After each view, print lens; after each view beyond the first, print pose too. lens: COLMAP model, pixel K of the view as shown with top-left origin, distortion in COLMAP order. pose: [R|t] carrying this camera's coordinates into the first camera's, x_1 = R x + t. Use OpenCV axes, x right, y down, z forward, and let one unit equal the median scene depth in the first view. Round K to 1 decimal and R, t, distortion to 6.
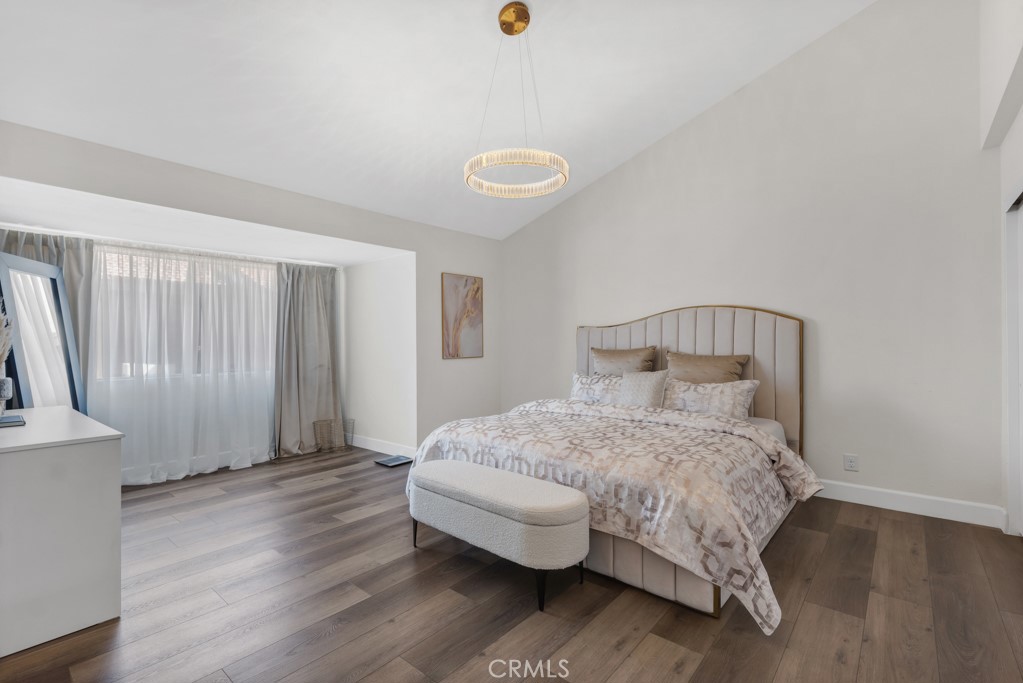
lens RADIAL K [[462.7, 0, 507.1], [0, 462.7, 343.3], [0, 0, 1]] dist [-0.008934, 0.002039]
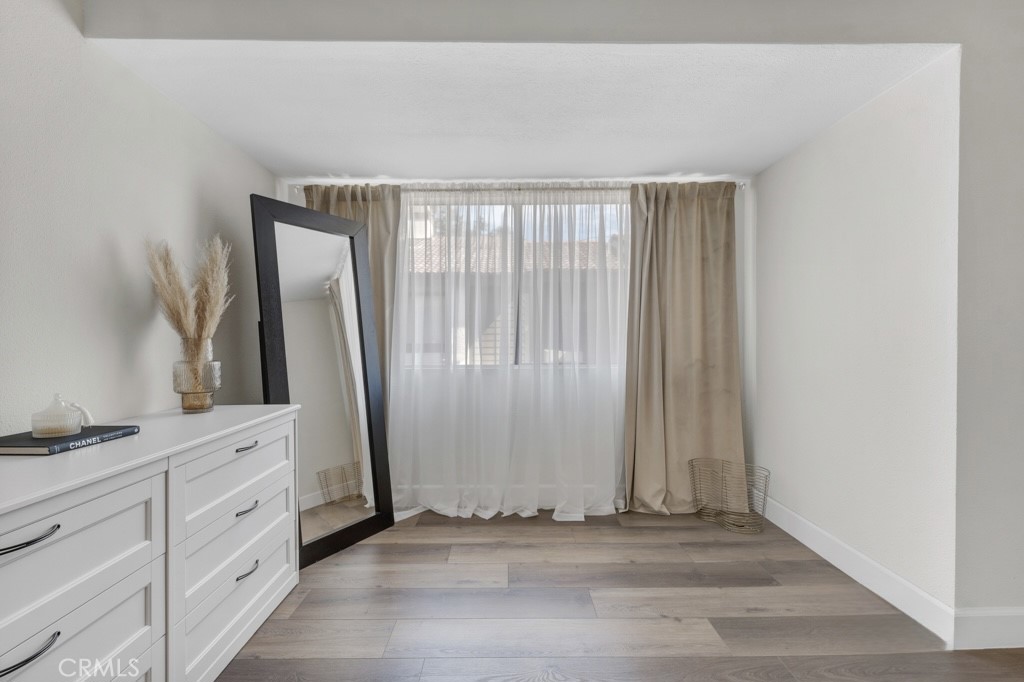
lens RADIAL K [[463.2, 0, 507.1], [0, 463.2, 344.5], [0, 0, 1]] dist [-0.008934, 0.002039]
pose [[0.660111, 0.012780, -0.751059, -0.151972], [-0.006005, 0.999913, 0.011737, 0.024312], [0.751144, -0.003238, 0.660131, 0.484085]]
